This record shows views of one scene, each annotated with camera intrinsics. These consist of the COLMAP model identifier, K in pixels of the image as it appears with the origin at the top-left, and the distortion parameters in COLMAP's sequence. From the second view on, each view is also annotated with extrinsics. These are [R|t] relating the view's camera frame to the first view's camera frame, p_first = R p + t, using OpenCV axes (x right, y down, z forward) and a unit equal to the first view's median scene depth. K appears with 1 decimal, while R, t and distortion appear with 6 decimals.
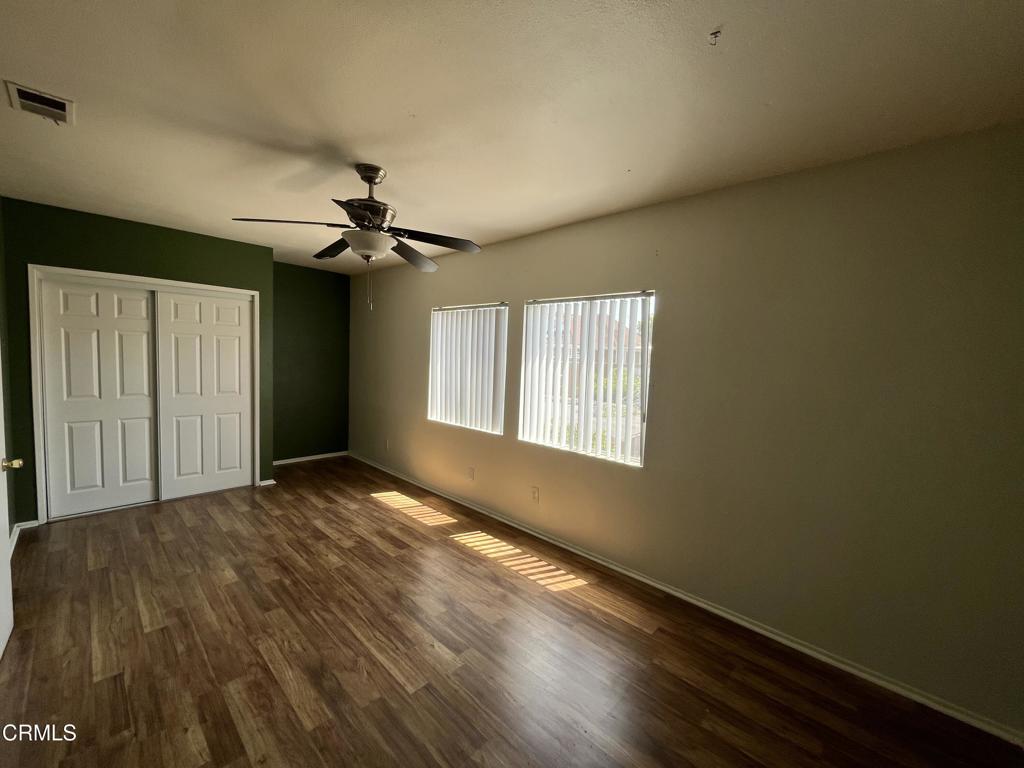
lens RADIAL K [[414.6, 0, 513.4], [0, 414.6, 385.3], [0, 0, 1]] dist [-0.002020, -0.000230]
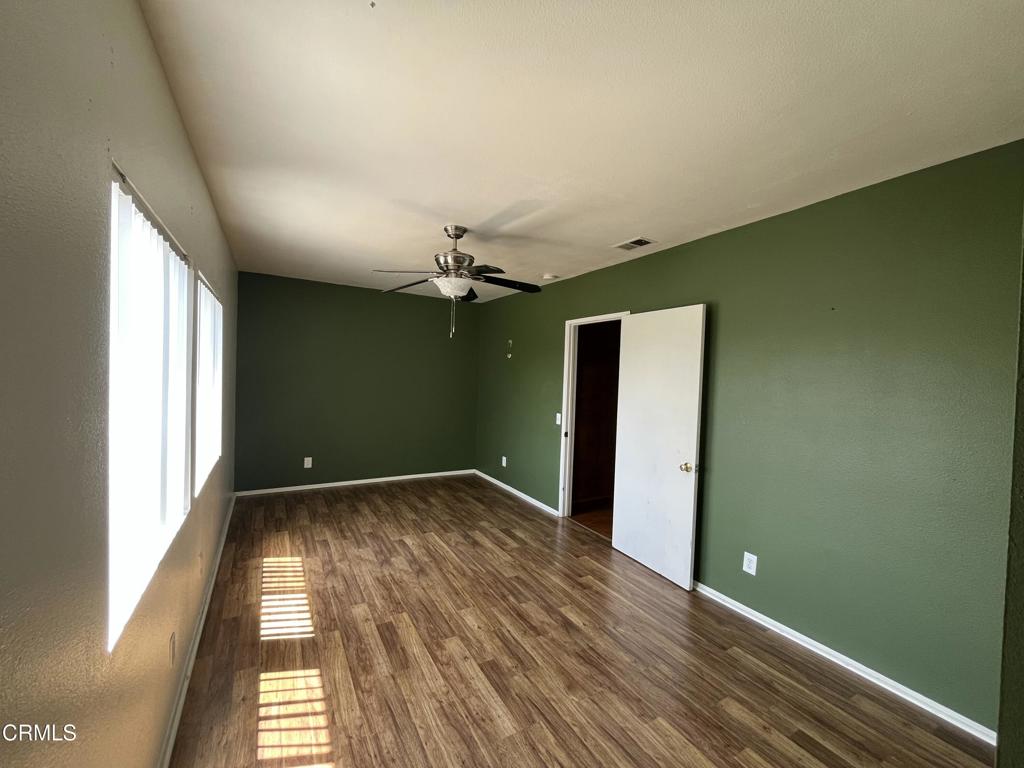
lens RADIAL K [[414.6, 0, 512.5], [0, 414.6, 383.0], [0, 0, 1]] dist [-0.002020, -0.000230]
pose [[-0.958396, -0.078206, 0.274519, -0.735748], [-0.050698, 0.993082, 0.105916, -0.157229], [-0.280903, 0.087592, -0.955731, 1.807822]]
